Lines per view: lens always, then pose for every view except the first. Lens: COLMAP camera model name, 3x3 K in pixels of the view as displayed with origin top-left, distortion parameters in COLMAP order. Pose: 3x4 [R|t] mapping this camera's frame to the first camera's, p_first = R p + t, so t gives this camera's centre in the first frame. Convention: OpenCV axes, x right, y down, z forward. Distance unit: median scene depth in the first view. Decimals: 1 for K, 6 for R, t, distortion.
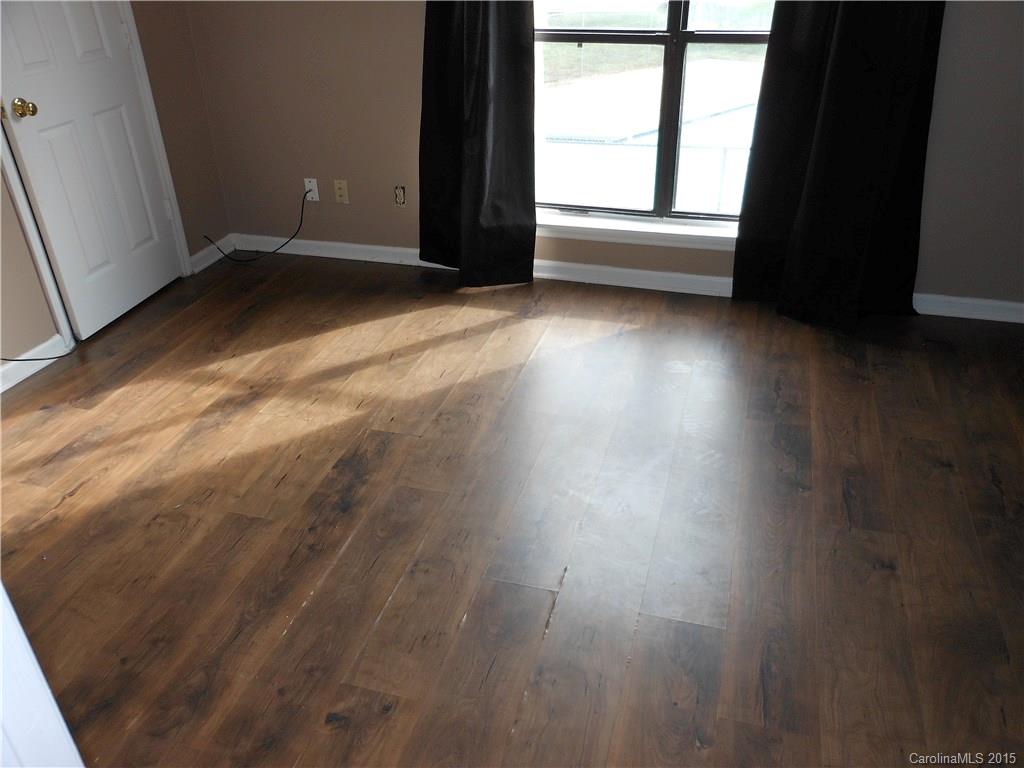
lens RADIAL K [[806.7, 0, 512.0], [0, 806.7, 384.0], [0, 0, 1]] dist [0.034881, -0.004531]
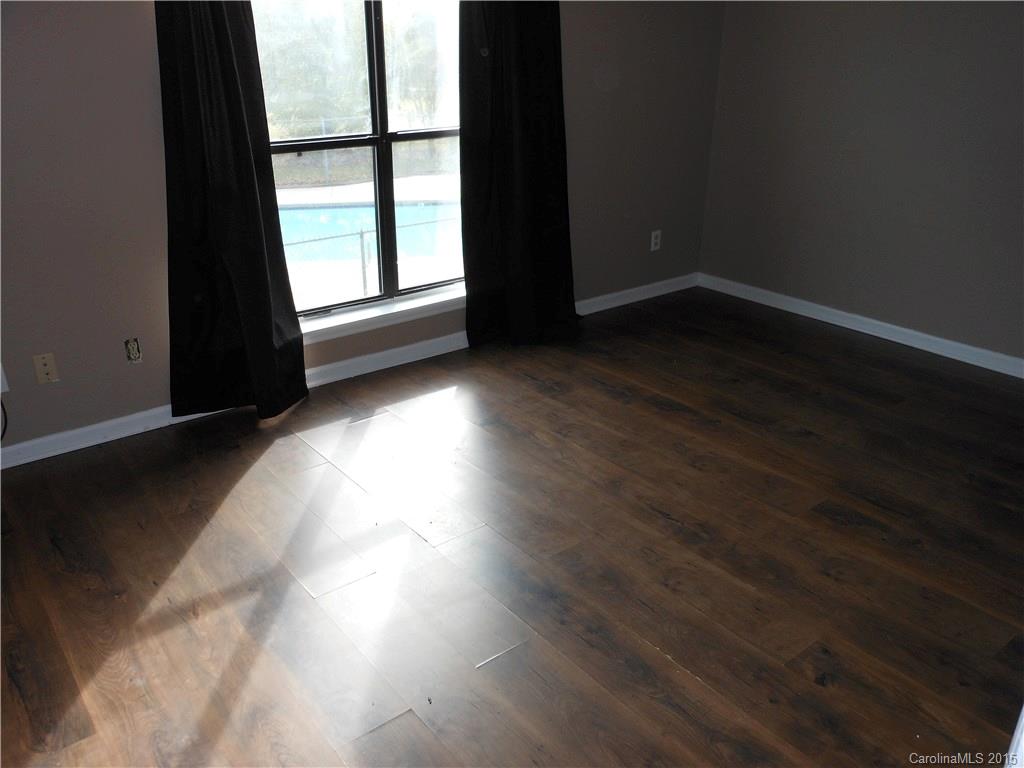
lens RADIAL K [[822.4, 0, 493.5], [0, 822.4, 374.7], [0, 0, 1]] dist [0.004899, -0.008325]
pose [[0.581678, -0.287831, 0.760792, -0.638708], [0.407381, 0.912632, 0.033805, -0.101511], [-0.704053, 0.290269, 0.648115, 0.241498]]
